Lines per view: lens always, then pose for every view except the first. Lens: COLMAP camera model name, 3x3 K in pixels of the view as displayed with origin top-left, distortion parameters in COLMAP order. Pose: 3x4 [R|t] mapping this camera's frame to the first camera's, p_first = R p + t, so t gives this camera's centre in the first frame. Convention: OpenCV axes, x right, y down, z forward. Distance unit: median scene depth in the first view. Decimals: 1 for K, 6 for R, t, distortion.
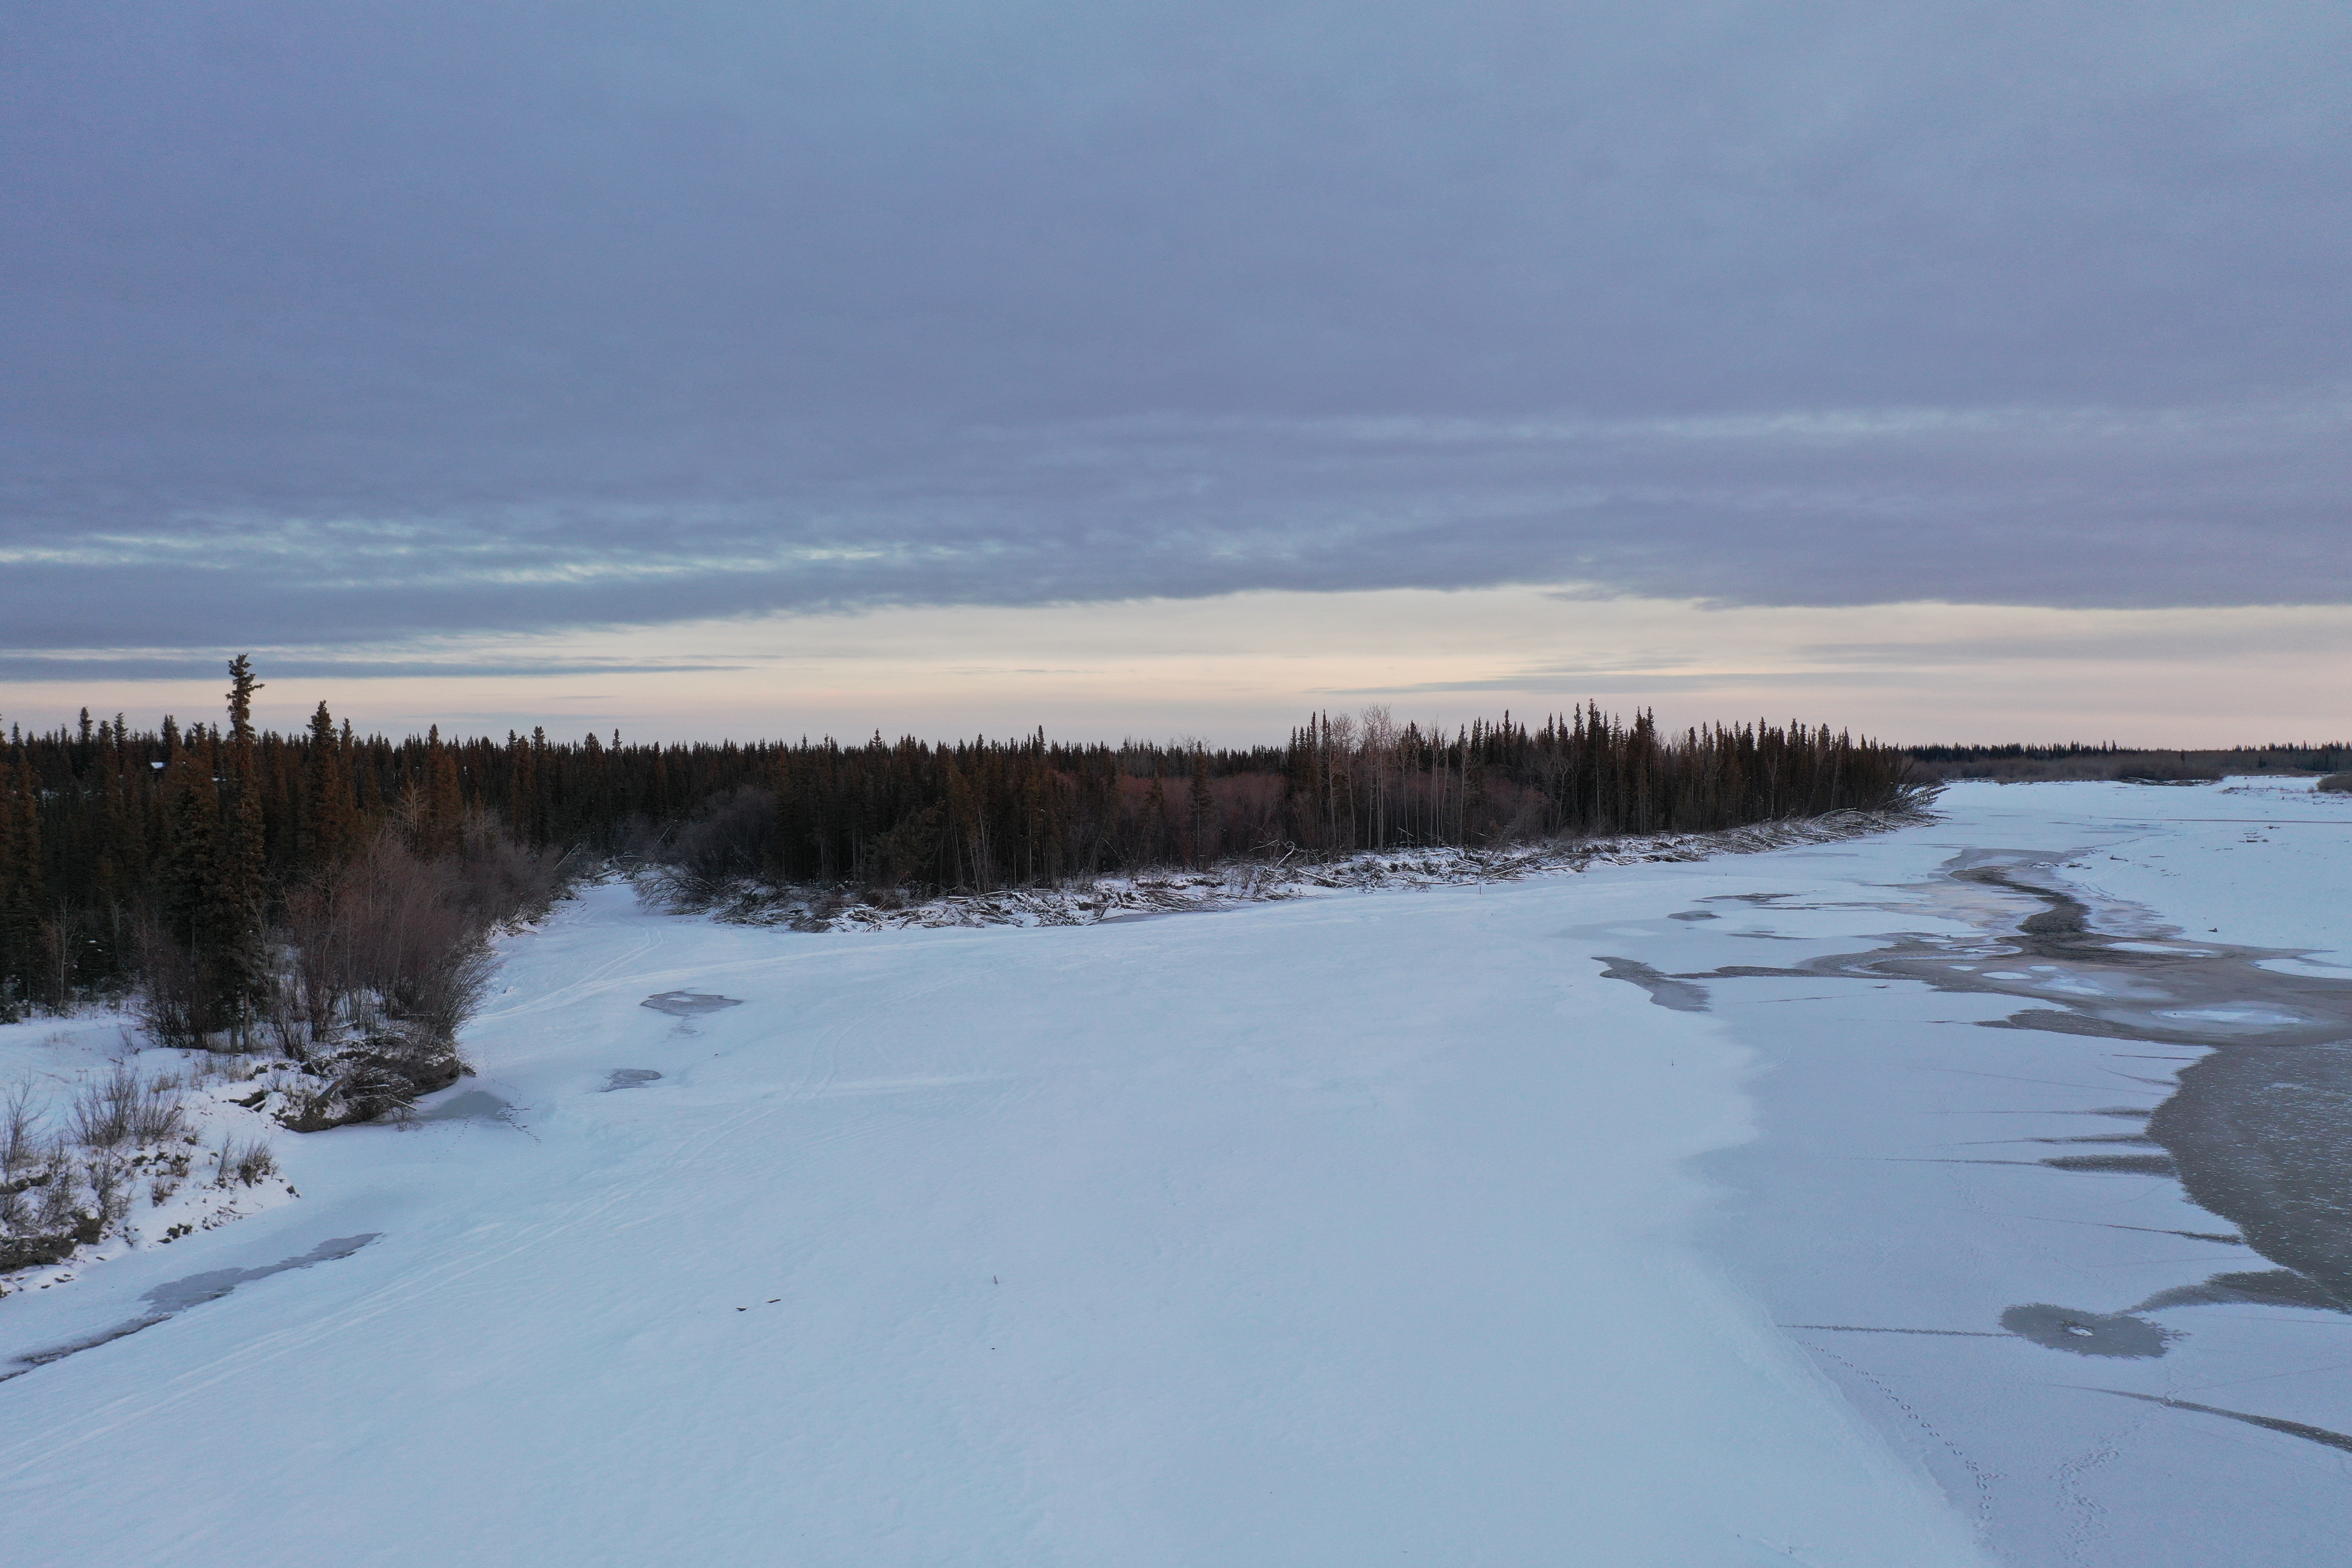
lens RADIAL K [[1858.9, 0, 1173.6], [0, 1858.9, 781.6], [0, 0, 1]] dist [0.002109, 0.018108]
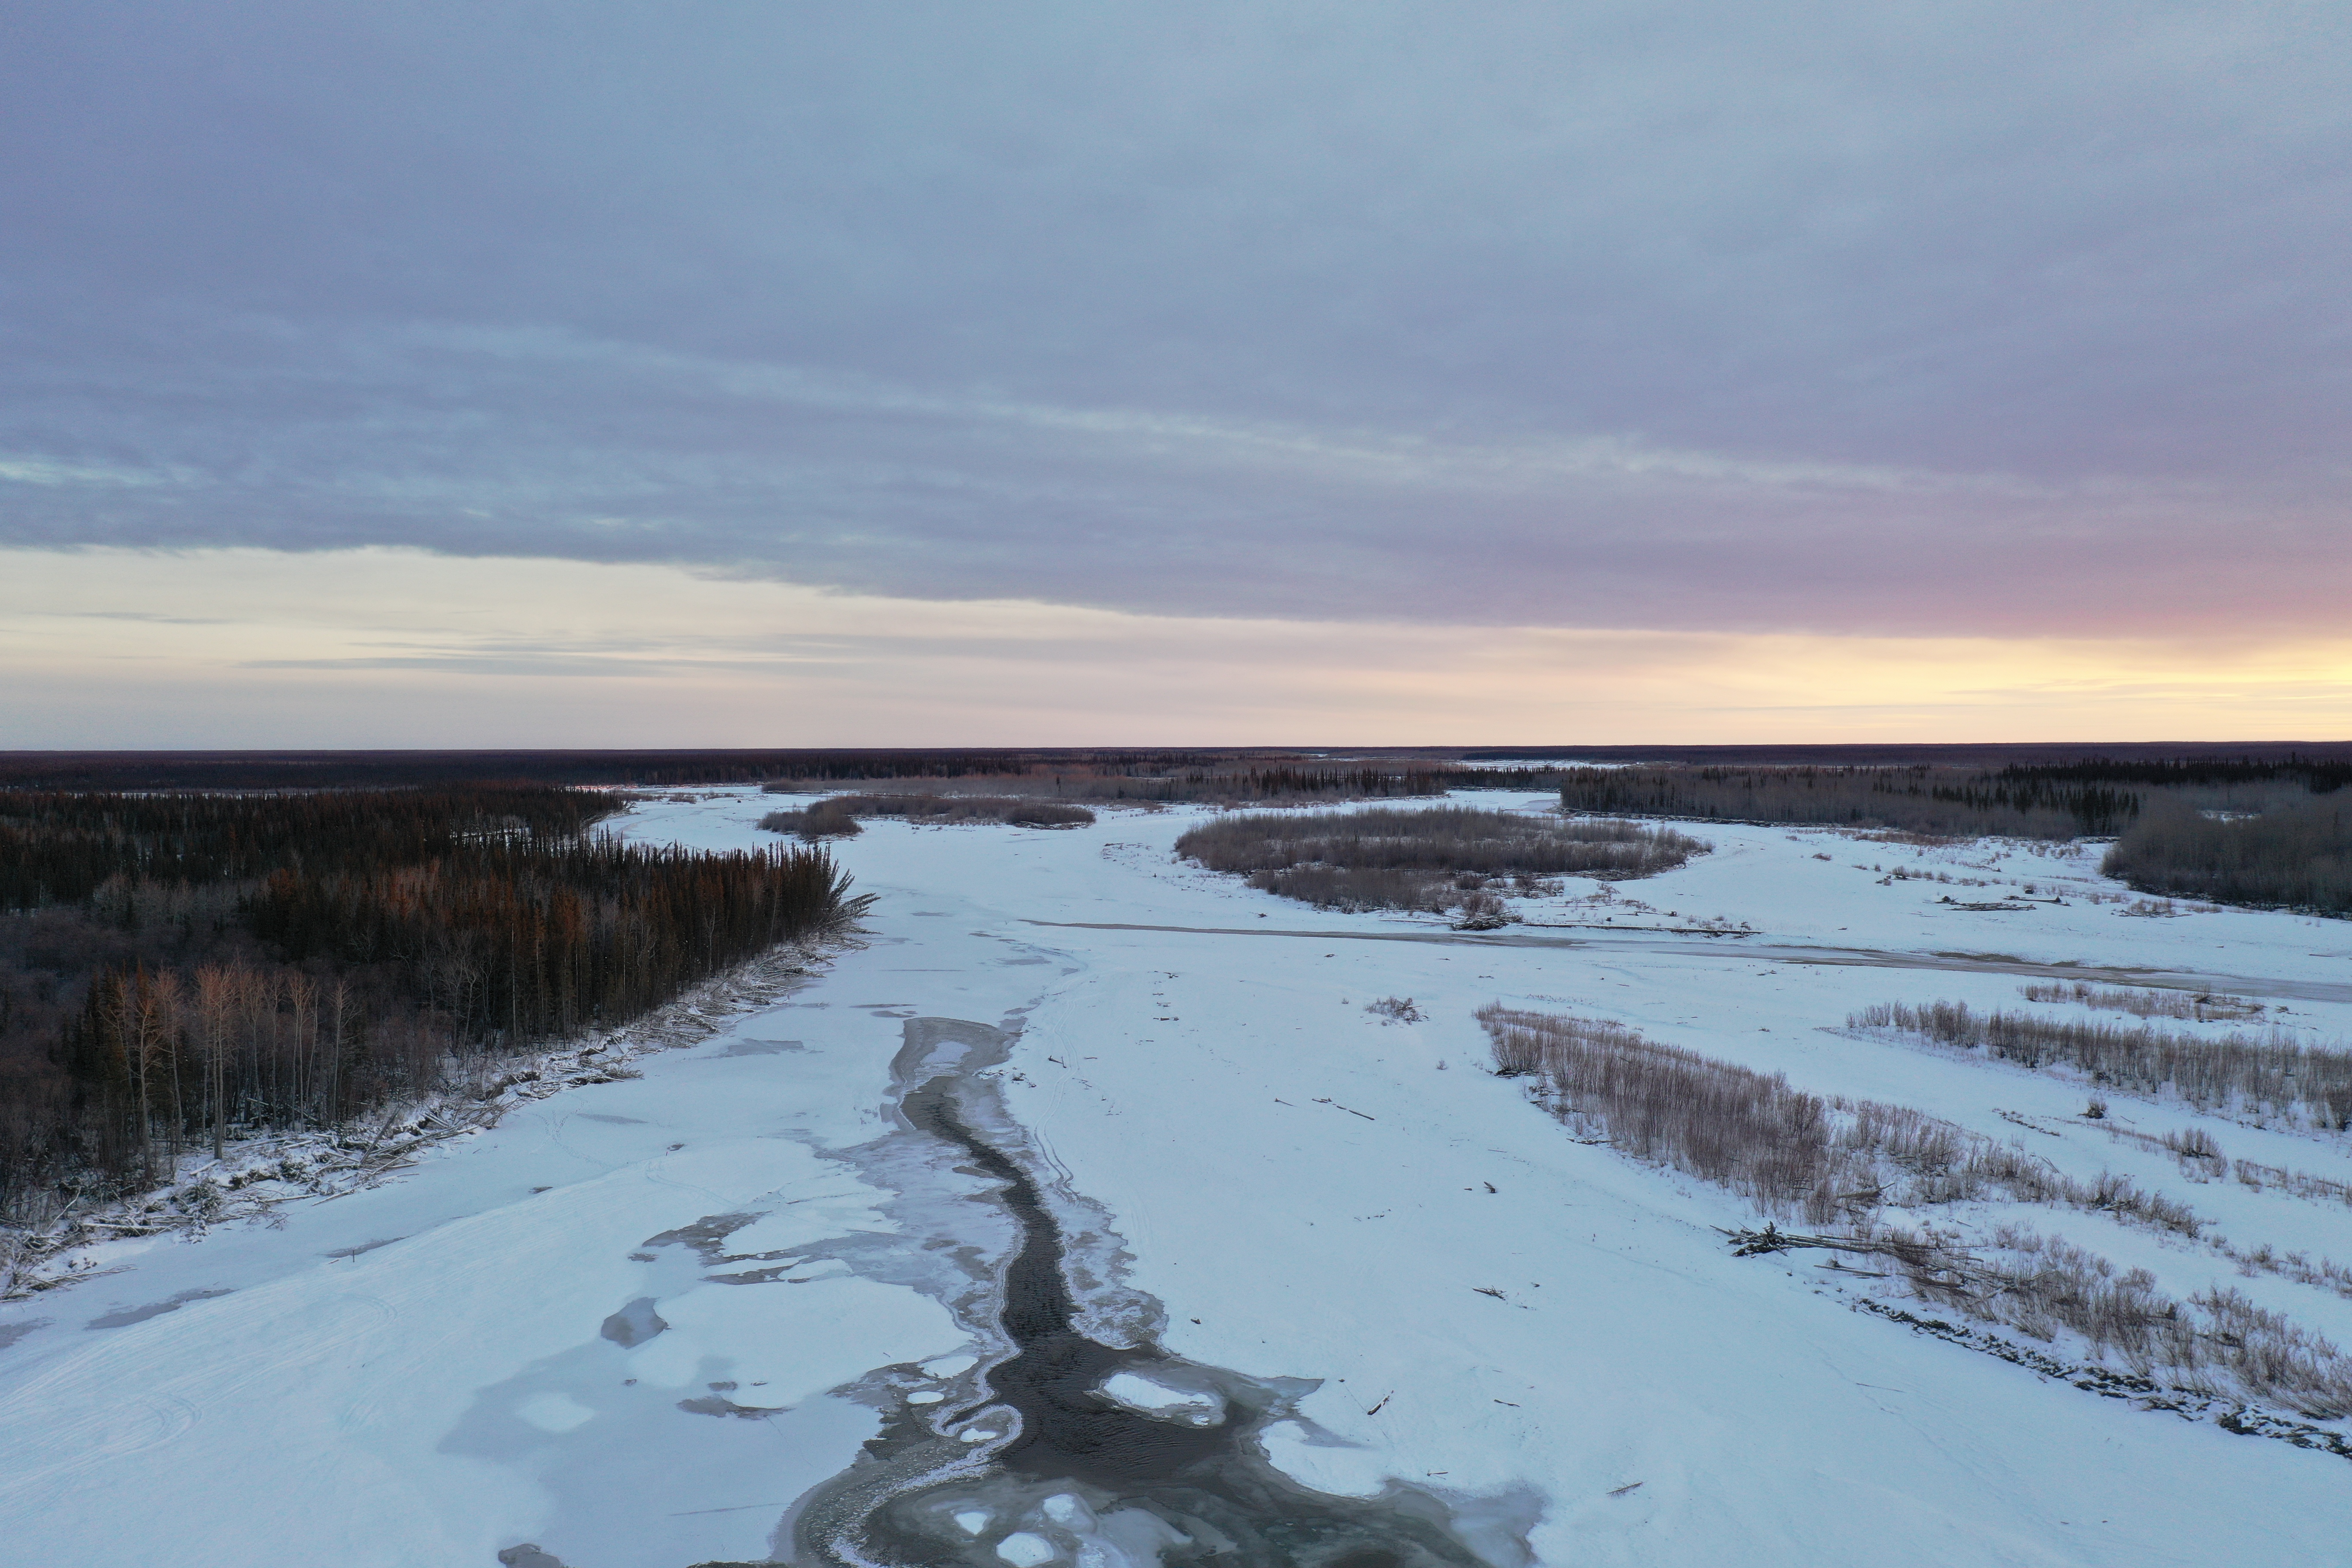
lens RADIAL K [[1853.1, 0, 1174.9], [0, 1853.1, 766.4], [0, 0, 1]] dist [0.009038, -0.000366]
pose [[0.844510, 0.001840, 0.535536, 0.033886], [-0.000378, 0.999996, -0.002840, -0.119321], [-0.535539, 0.002196, 0.844507, 0.141745]]
